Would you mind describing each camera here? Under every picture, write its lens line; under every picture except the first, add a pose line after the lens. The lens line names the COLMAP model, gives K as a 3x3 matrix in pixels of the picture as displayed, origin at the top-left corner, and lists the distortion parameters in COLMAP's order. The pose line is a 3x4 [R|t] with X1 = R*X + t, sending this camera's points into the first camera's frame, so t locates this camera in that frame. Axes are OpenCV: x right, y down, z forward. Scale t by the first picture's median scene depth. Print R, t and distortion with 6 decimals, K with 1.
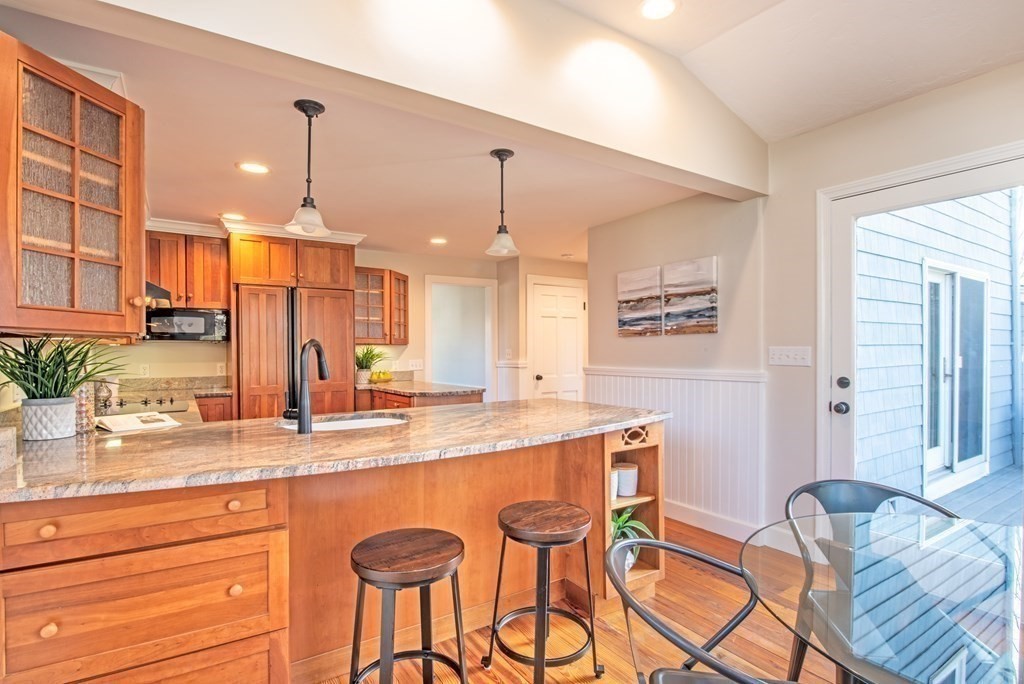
lens RADIAL K [[502.3, 0, 510.5], [0, 502.3, 353.5], [0, 0, 1]] dist [-0.002547, -0.000182]
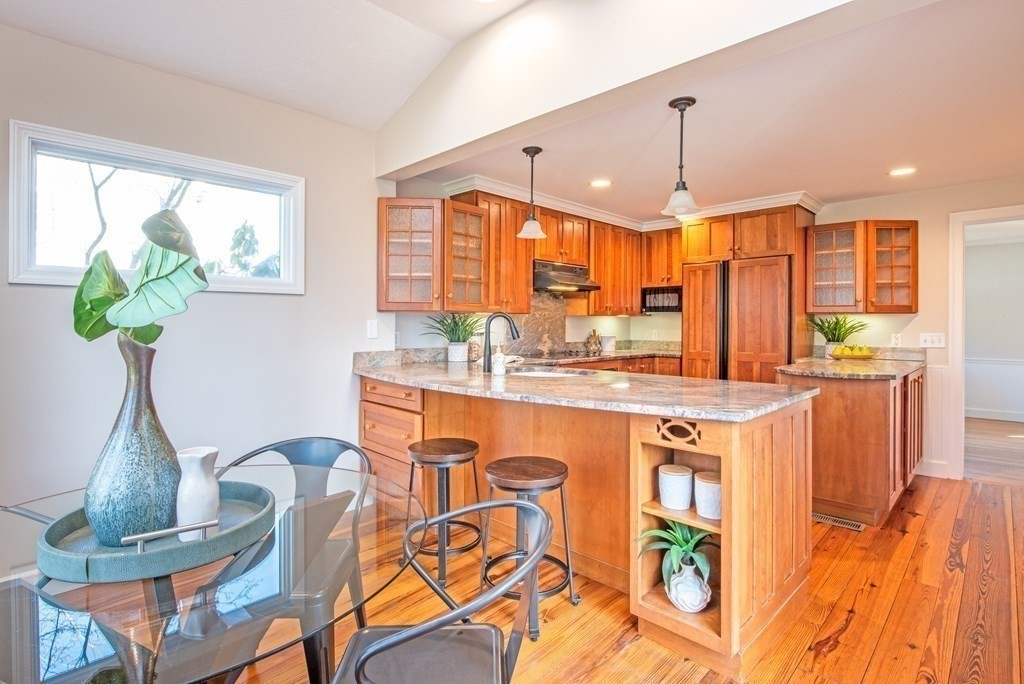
lens RADIAL K [[514.8, 0, 510.8], [0, 514.8, 320.1], [0, 0, 1]] dist [0.002047, 0.000152]
pose [[0.223749, 0.000741, -0.974647, 0.555286], [-0.007894, 0.999968, -0.001052, -0.001582], [0.974615, 0.007930, 0.223748, 0.335651]]
